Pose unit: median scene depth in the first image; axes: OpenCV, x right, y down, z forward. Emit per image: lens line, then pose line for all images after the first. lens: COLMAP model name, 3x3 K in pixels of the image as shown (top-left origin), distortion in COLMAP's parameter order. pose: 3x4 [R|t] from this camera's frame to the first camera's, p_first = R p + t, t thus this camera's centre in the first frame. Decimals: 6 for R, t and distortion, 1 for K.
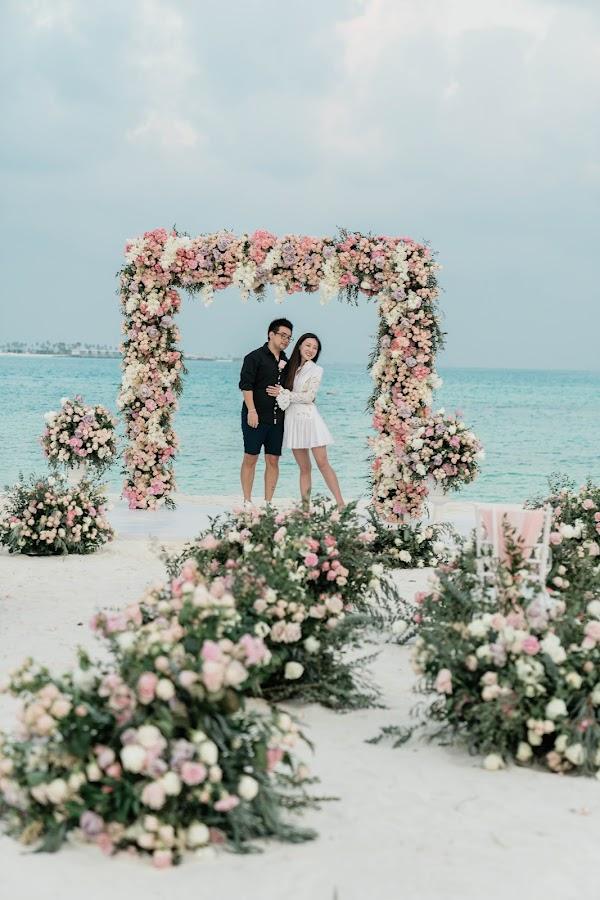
lens RADIAL K [[1805.2, 0, 300.0], [0, 1805.2, 450.0], [0, 0, 1]] dist [0.021231, 0.050369]
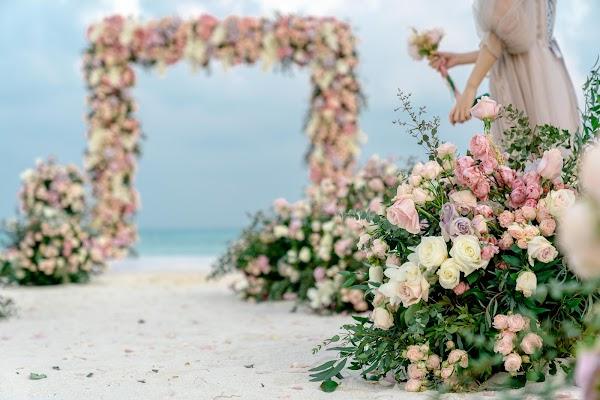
lens RADIAL K [[1104.7, 0, 300.0], [0, 1104.7, 200.0], [0, 0, 1]] dist [-0.009170, -0.083899]
pose [[0.985984, -0.034412, 0.163253, -0.082190], [0.045983, 0.996650, -0.067637, 0.049009], [-0.160378, 0.074195, 0.984263, 0.300477]]
